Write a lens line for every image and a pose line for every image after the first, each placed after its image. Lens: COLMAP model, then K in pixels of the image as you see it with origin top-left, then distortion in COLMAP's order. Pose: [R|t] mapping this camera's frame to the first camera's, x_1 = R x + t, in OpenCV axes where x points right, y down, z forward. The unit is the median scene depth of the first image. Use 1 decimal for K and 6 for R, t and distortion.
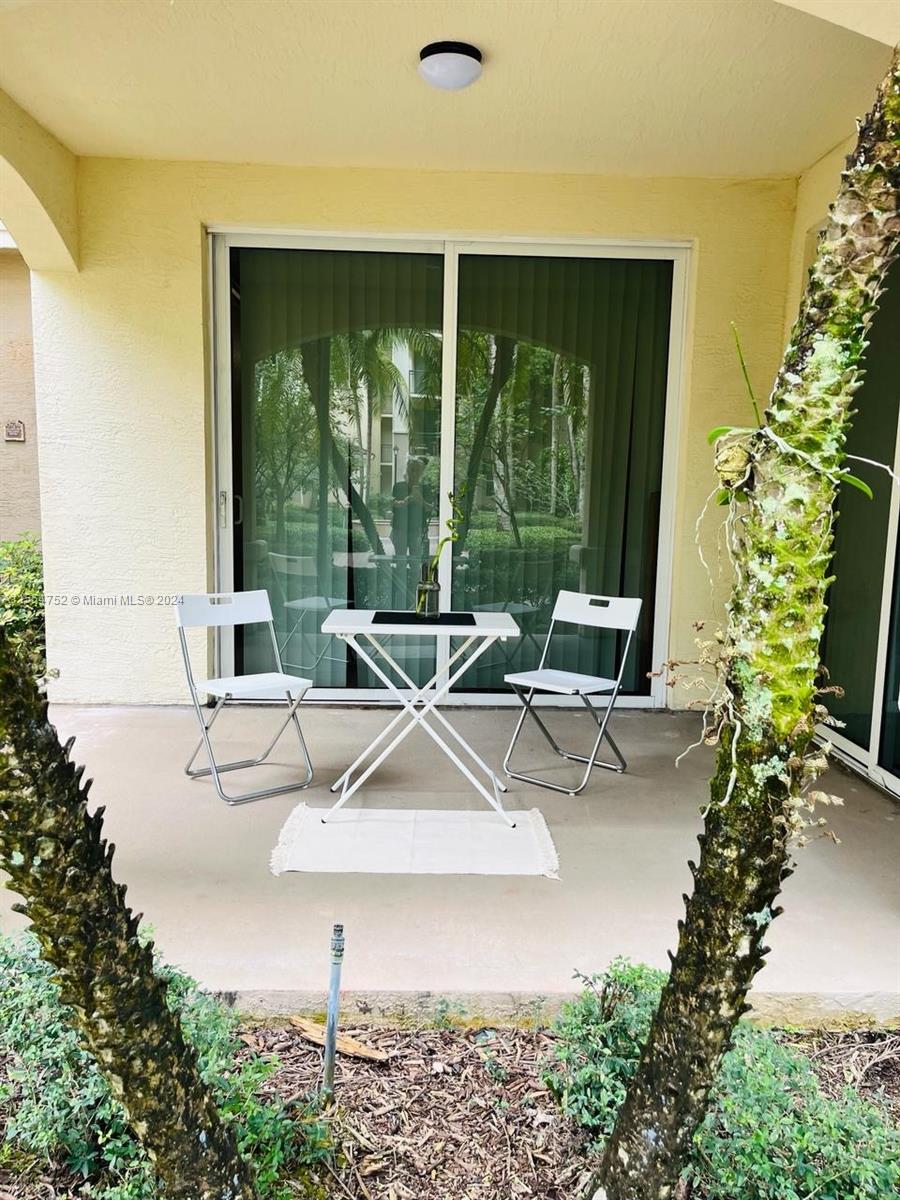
lens RADIAL K [[940.6, 0, 450.4], [0, 940.6, 602.7], [0, 0, 1]] dist [0.011511, -0.005323]
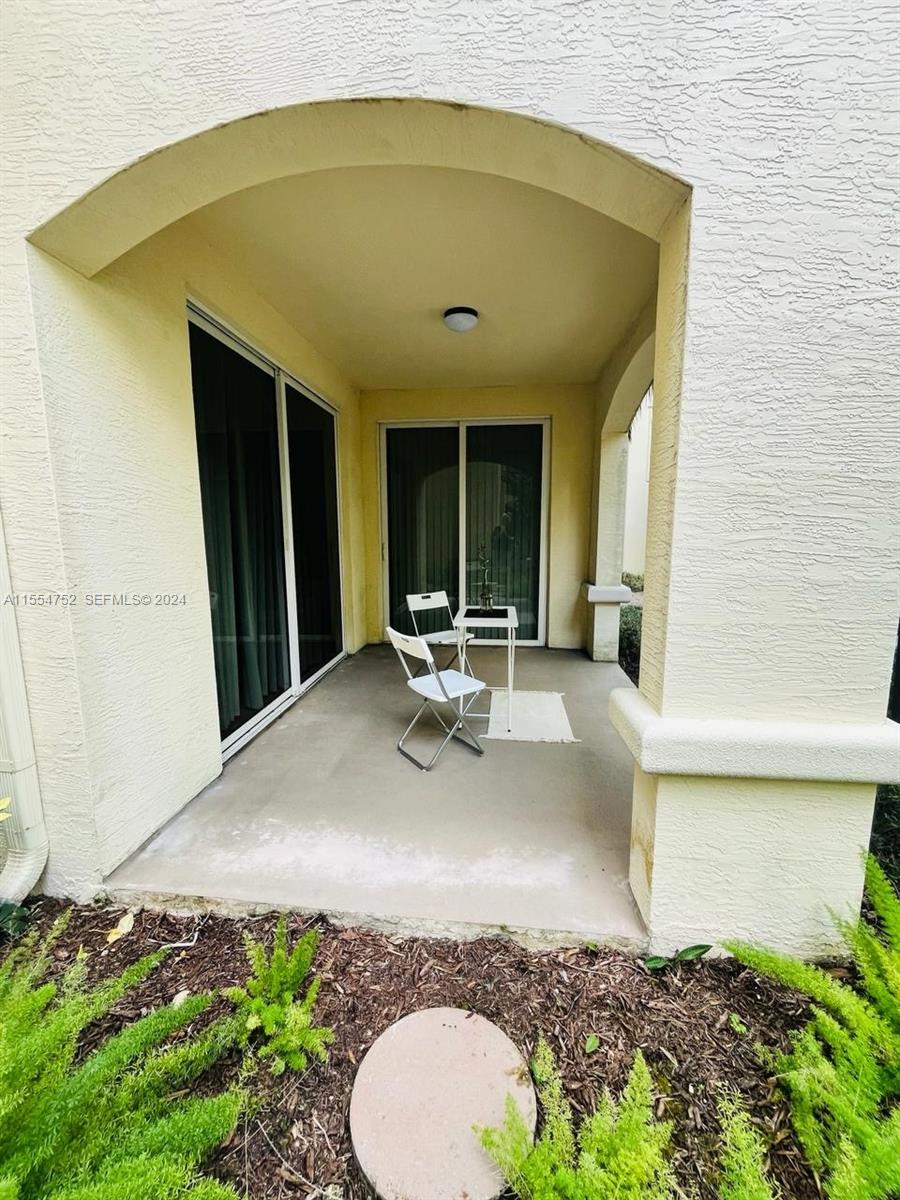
lens RADIAL K [[494.3, 0, 452.1], [0, 494.3, 601.3], [0, 0, 1]] dist [-0.003000, 0.000248]
pose [[0.119016, -0.168500, 0.978490, -1.244644], [0.138231, 0.978709, 0.151725, -0.205373], [-0.983223, 0.117200, 0.139774, 1.141511]]
